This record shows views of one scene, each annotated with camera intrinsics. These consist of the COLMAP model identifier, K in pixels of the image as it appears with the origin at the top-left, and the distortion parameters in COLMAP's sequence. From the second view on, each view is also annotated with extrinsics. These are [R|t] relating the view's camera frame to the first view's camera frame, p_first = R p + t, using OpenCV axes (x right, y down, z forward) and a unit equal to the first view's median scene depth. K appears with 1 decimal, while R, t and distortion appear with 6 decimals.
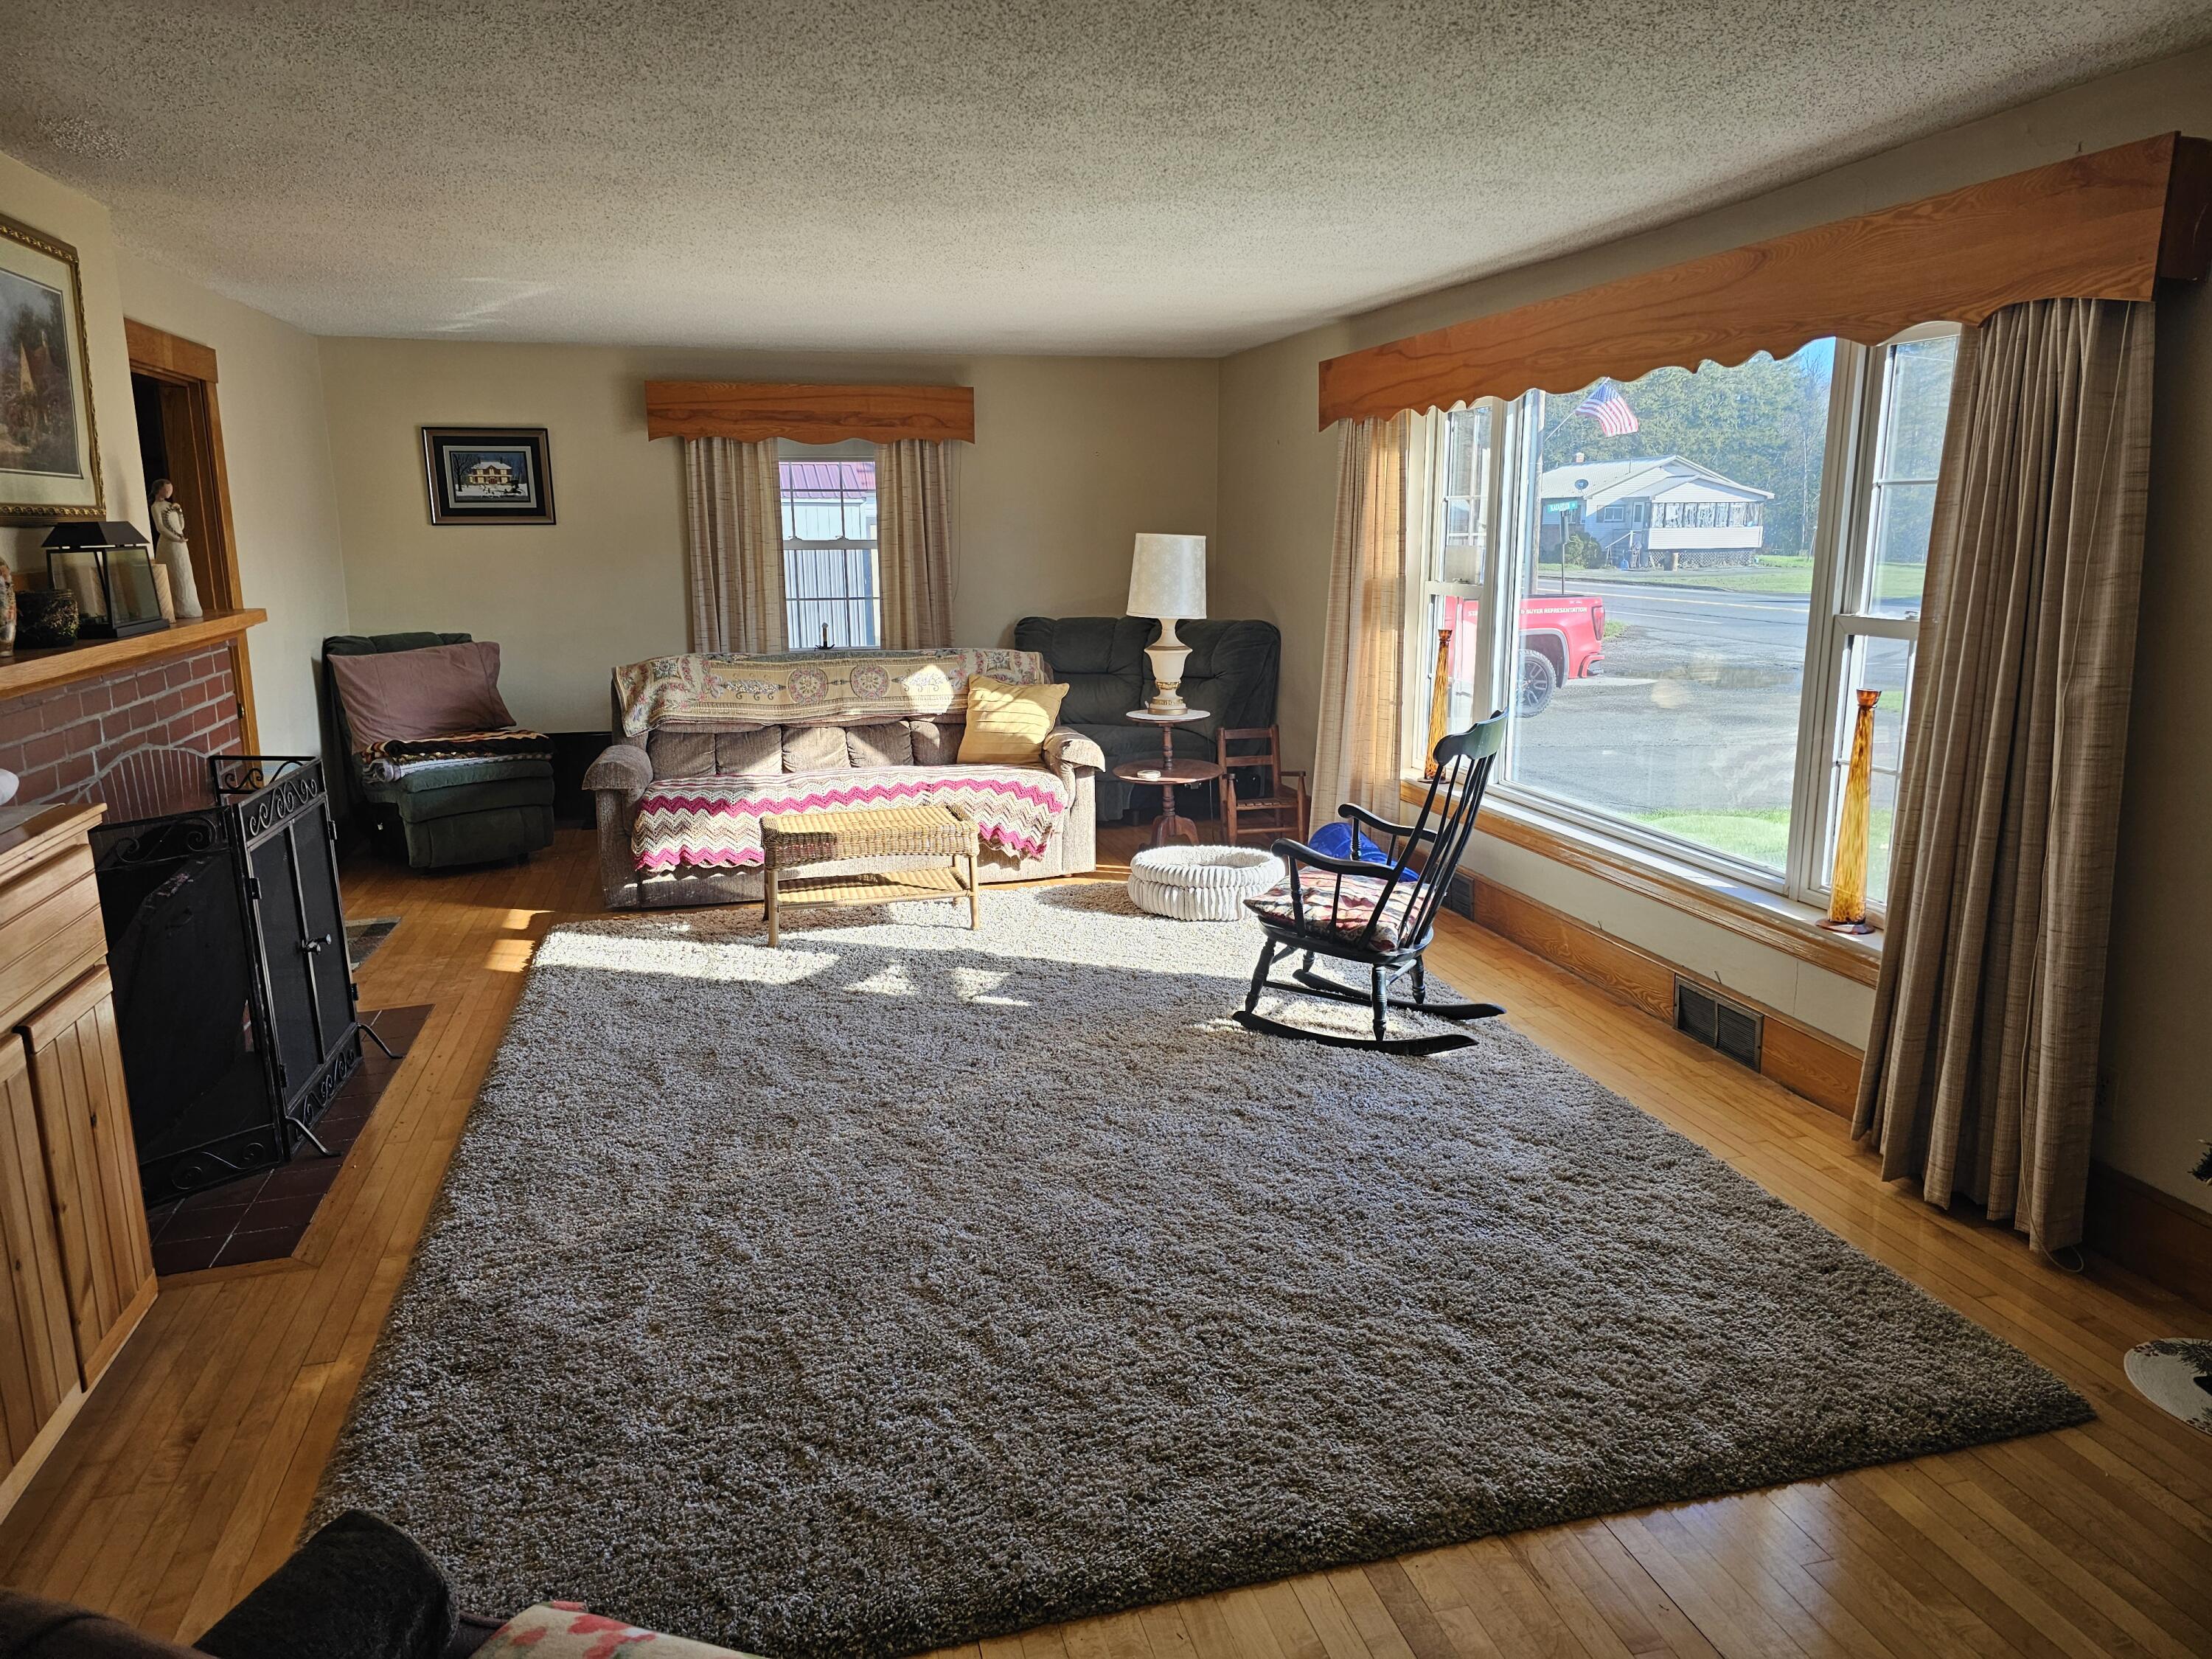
lens RADIAL K [[1490.9, 0, 1207.4], [0, 1490.9, 807.1], [0, 0, 1]] dist [0.073211, -0.057444]
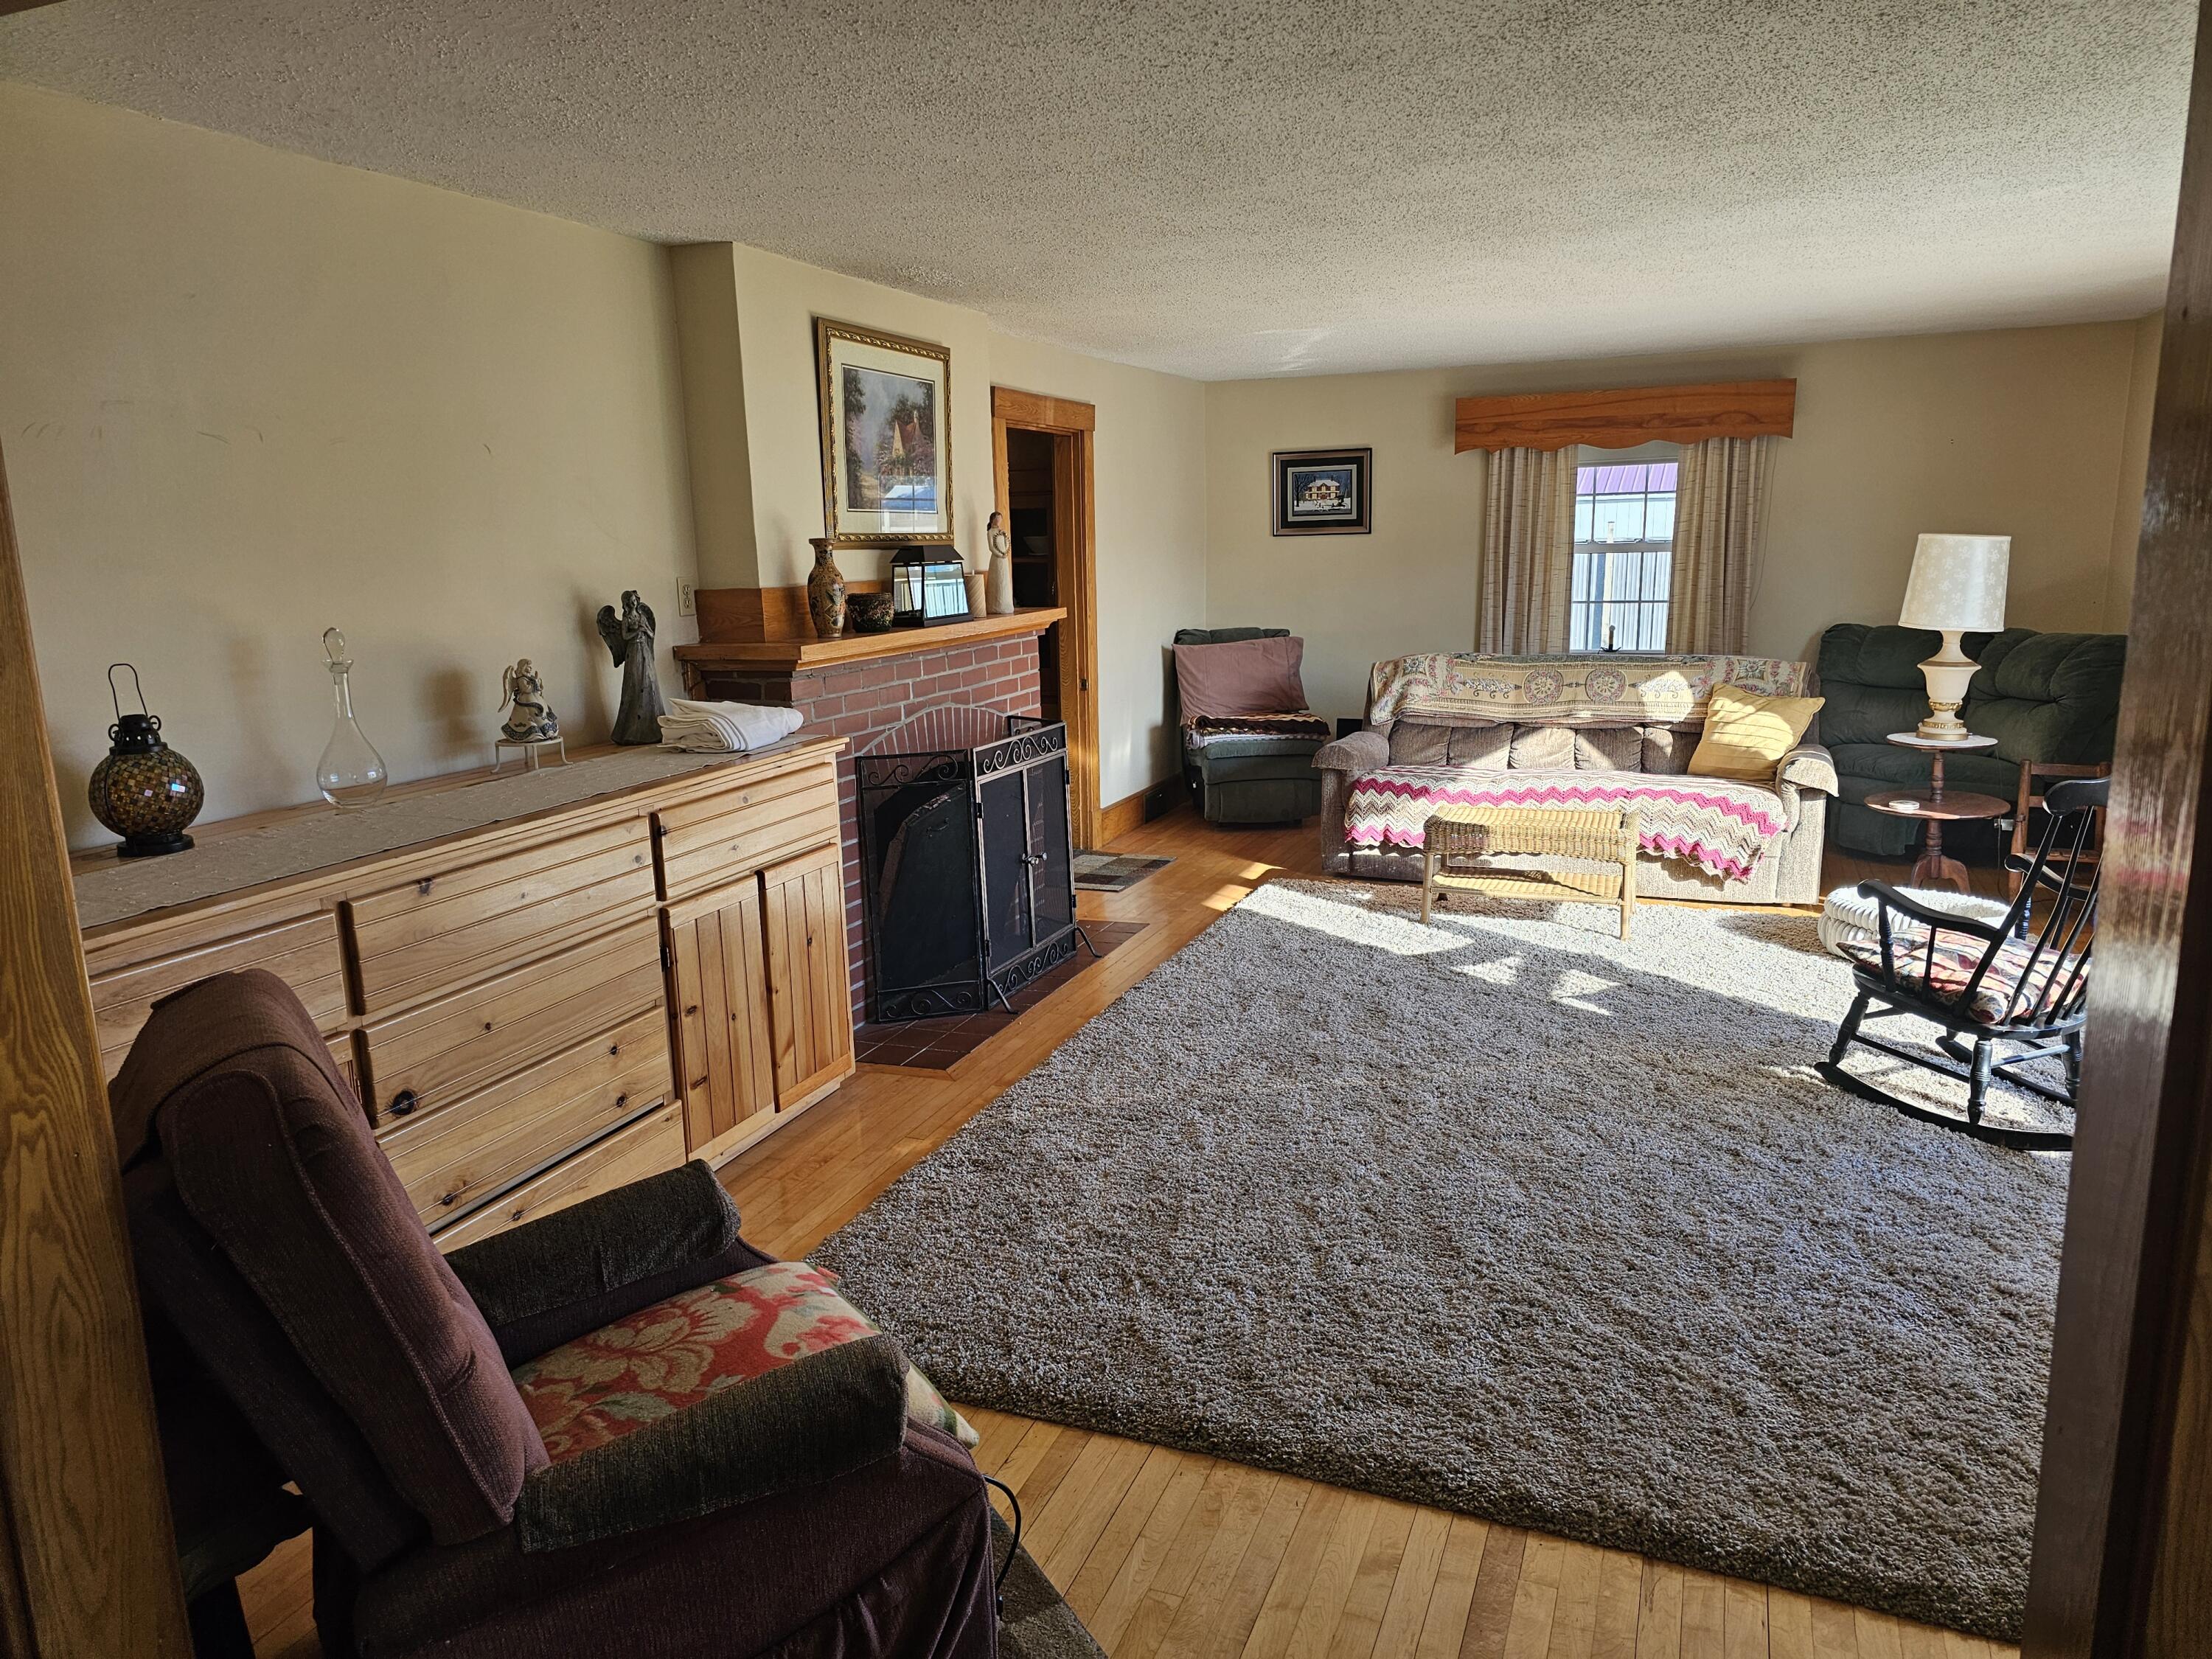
lens RADIAL K [[1490.9, 0, 1102.8], [0, 1490.9, 822.4], [0, 0, 1]] dist [0.073211, -0.057444]
pose [[0.796085, 0.108395, -0.595399, 0.215581], [-0.101975, 0.993788, 0.044576, -0.006041], [0.596531, 0.025230, 0.802193, -0.017986]]
